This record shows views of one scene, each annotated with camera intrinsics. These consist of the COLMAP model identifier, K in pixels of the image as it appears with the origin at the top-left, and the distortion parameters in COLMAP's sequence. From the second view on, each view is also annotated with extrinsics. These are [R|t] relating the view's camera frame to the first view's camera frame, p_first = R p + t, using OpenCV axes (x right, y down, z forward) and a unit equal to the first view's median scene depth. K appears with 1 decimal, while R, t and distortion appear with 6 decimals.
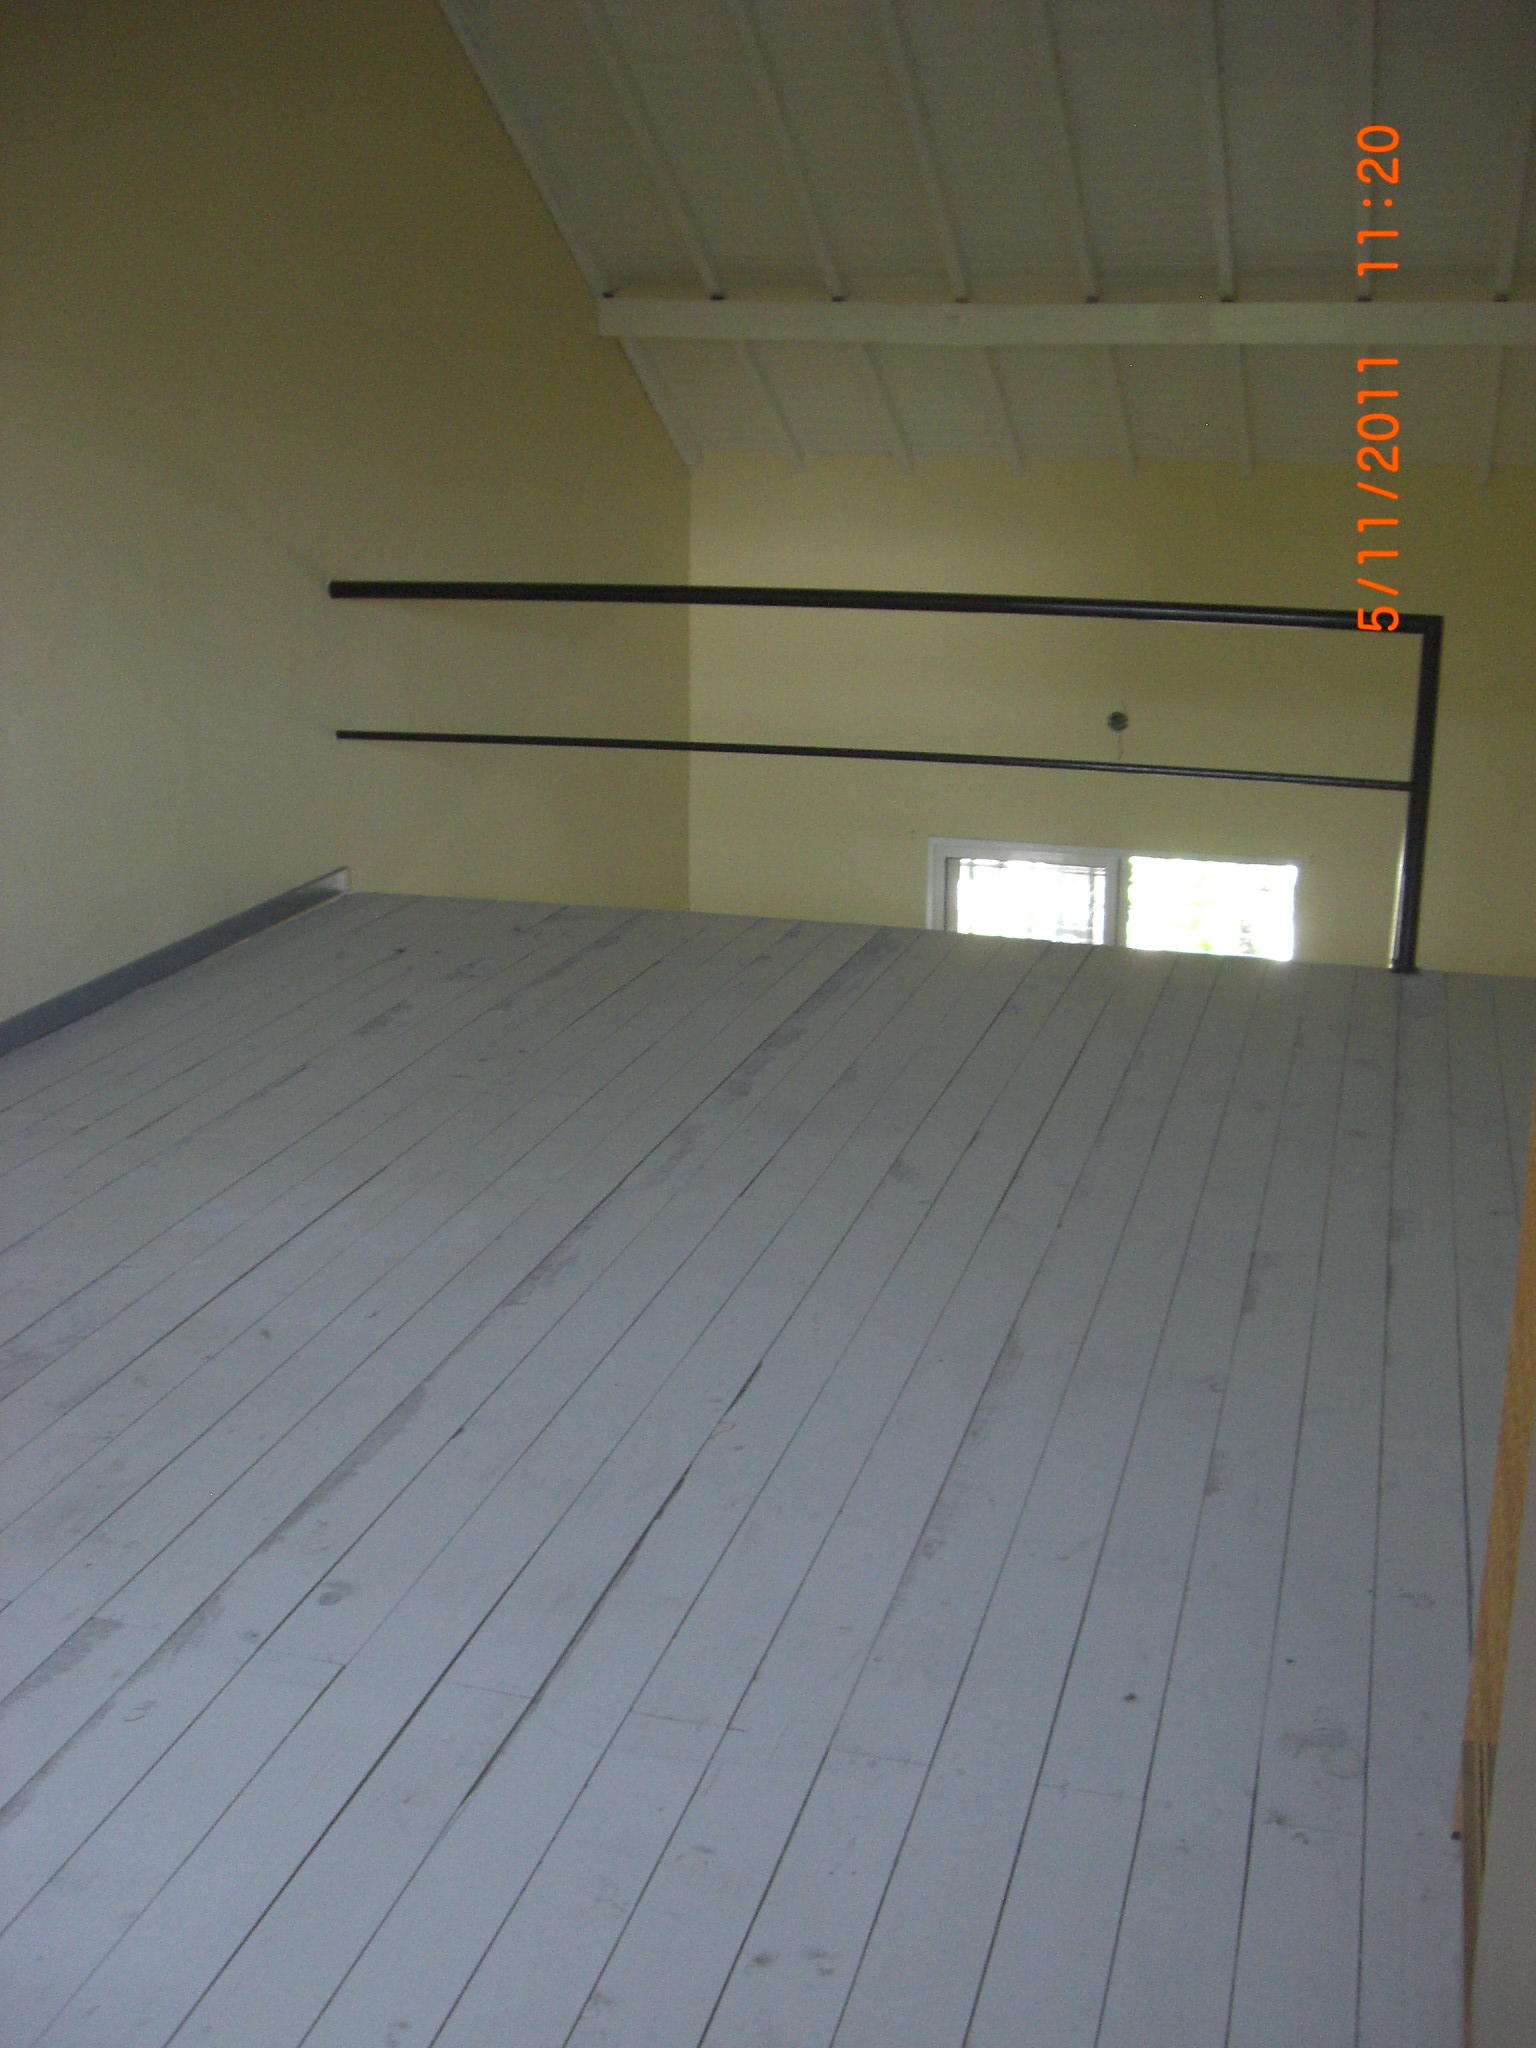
lens RADIAL K [[2247.8, 0, 759.4], [0, 2247.8, 1040.8], [0, 0, 1]] dist [-0.148716, 0.000000]
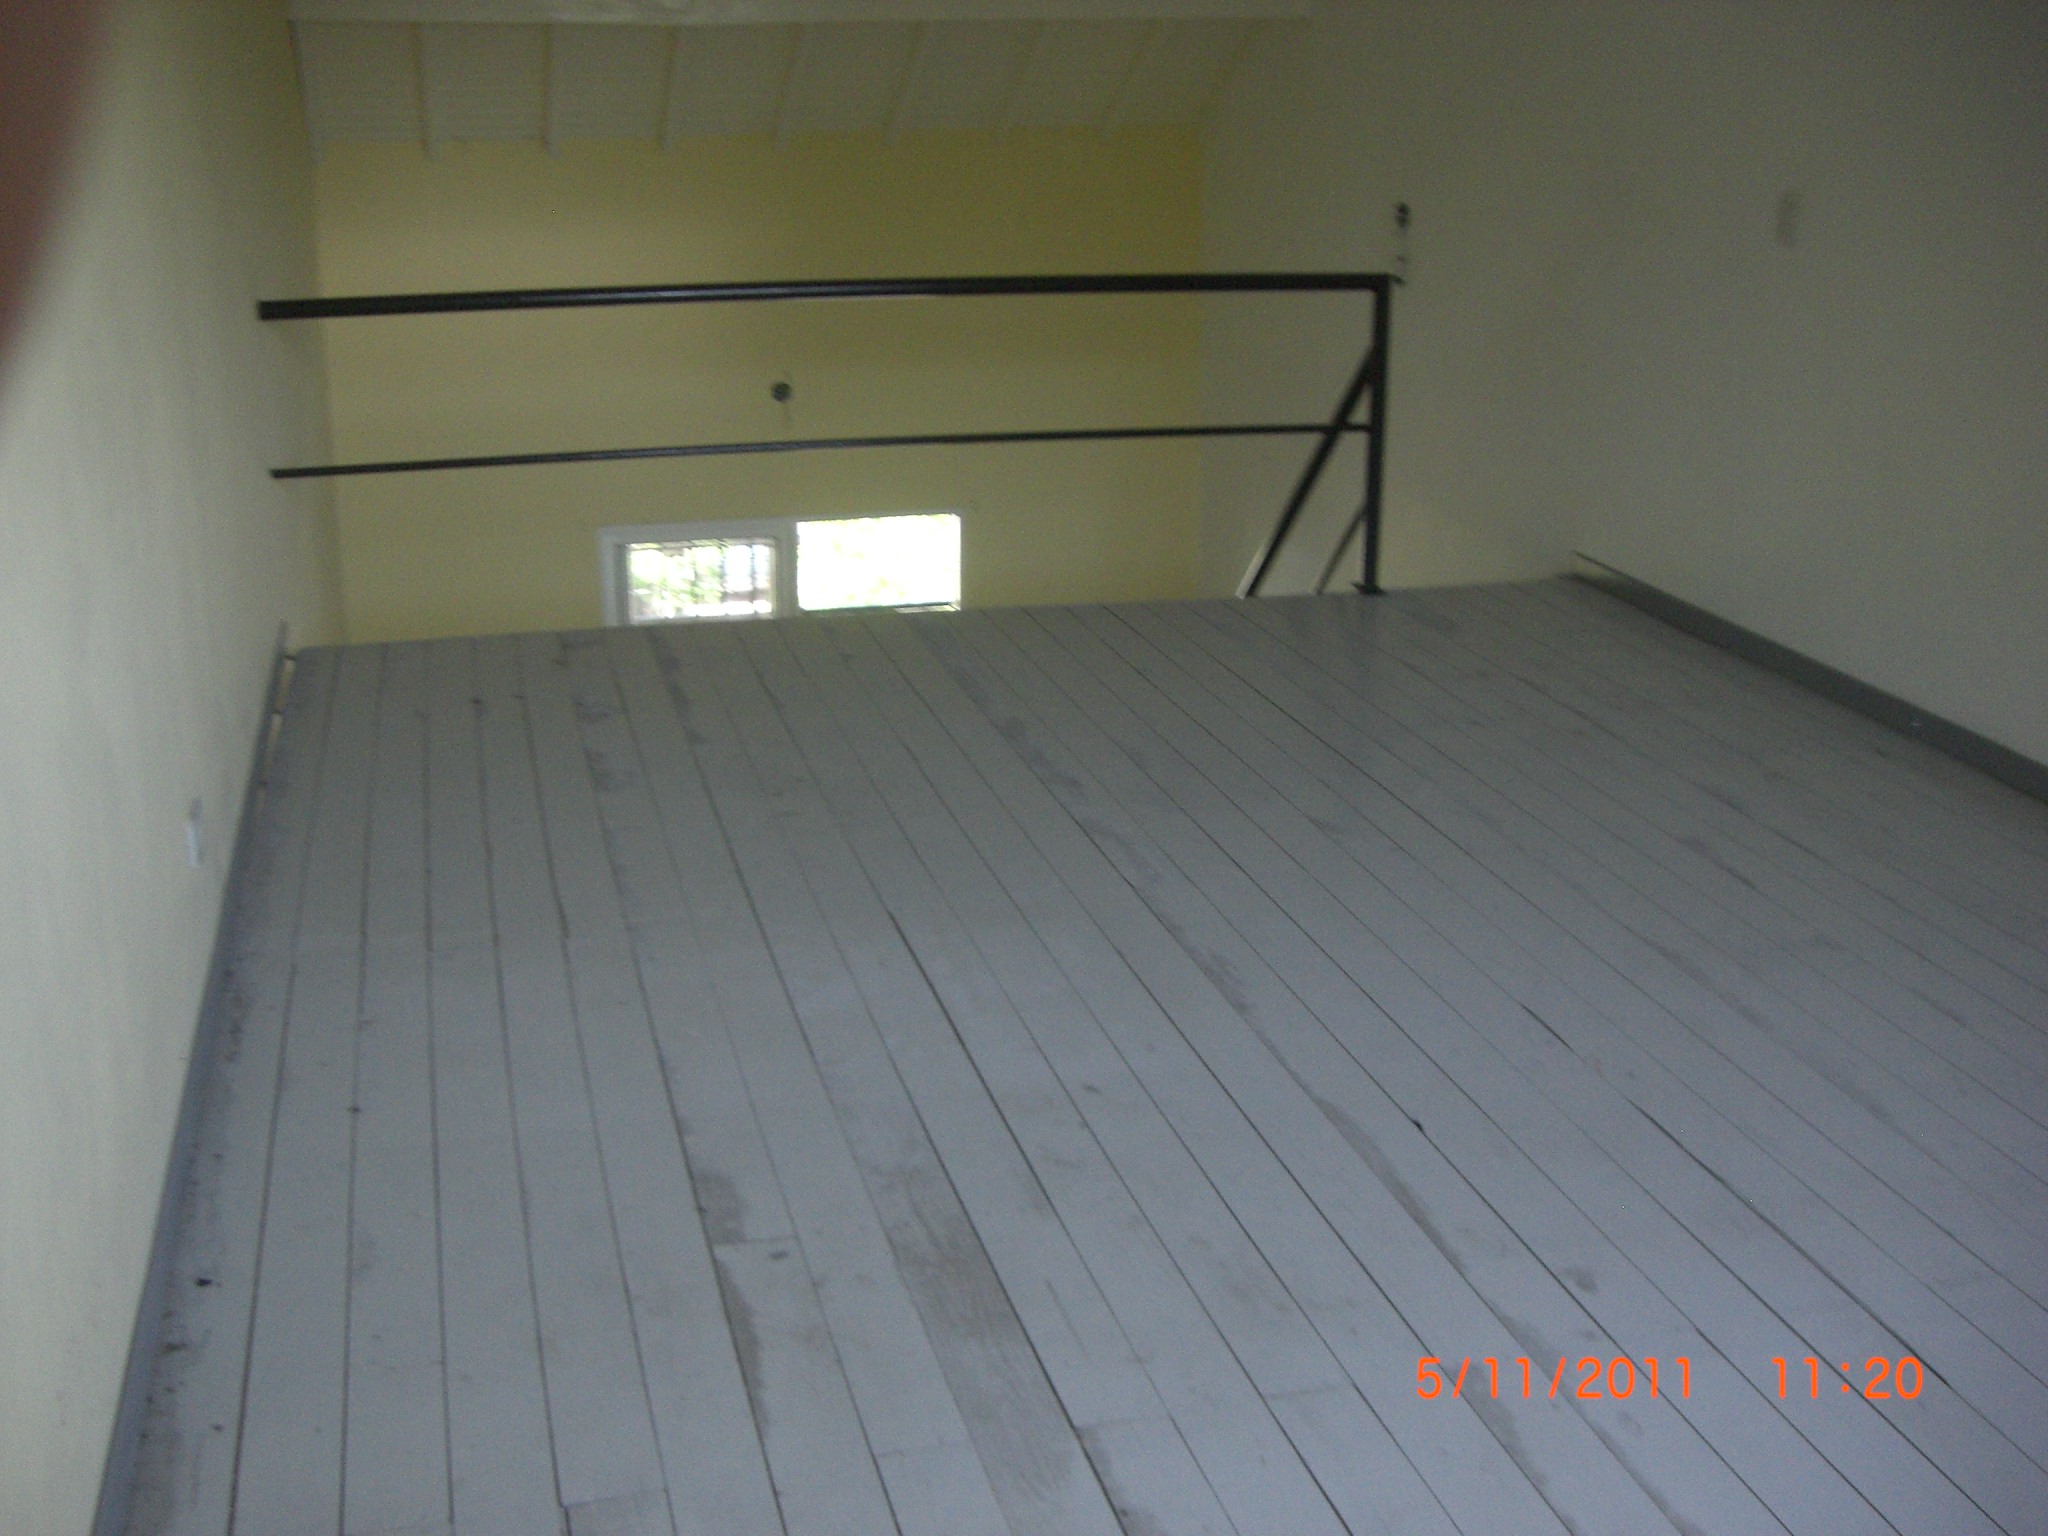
lens RADIAL K [[2247.8, 0, 1015.3], [0, 2247.8, 755.9], [0, 0, 1]] dist [-0.148716, 0.000000]
pose [[0.863000, -0.150897, 0.482143, -0.263322], [0.137914, 0.988470, 0.062509, -0.028759], [-0.486016, 0.012549, 0.873860, 0.063782]]
